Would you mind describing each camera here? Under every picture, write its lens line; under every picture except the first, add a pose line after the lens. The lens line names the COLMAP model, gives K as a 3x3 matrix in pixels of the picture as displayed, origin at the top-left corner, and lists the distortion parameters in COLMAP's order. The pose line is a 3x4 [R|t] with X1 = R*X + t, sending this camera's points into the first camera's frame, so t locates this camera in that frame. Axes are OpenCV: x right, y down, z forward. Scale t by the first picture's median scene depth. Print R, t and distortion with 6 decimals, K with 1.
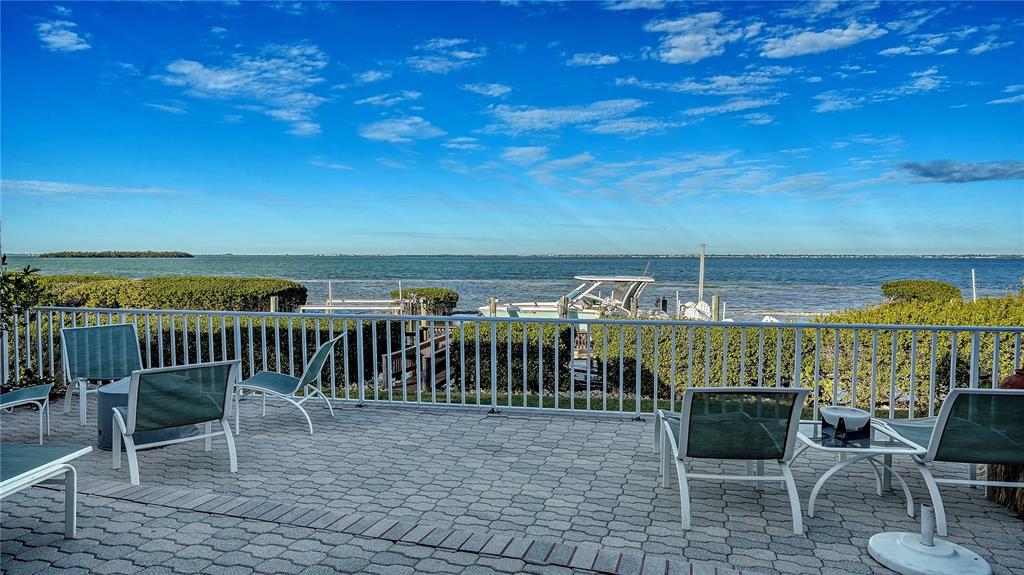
lens RADIAL K [[608.6, 0, 514.7], [0, 608.6, 292.0], [0, 0, 1]] dist [0.025951, 0.004826]
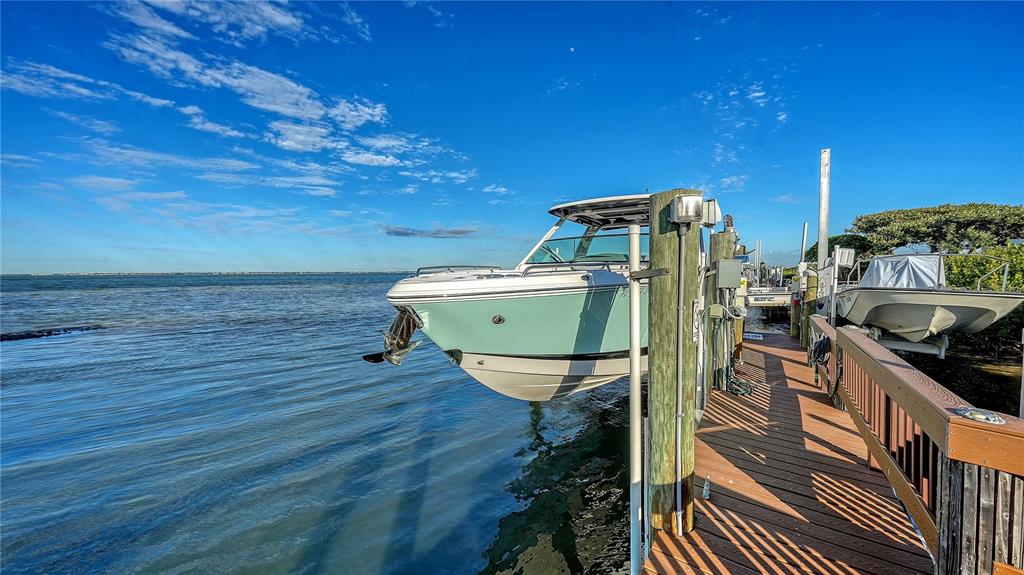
lens RADIAL K [[366.2, 0, 515.2], [0, 366.2, 280.3], [0, 0, 1]] dist [0.007668, -0.000217]
pose [[0.585759, -0.022662, 0.810169, -0.150209], [0.054779, 0.998430, -0.011678, 0.004718], [-0.808632, 0.051220, 0.586080, -0.008551]]
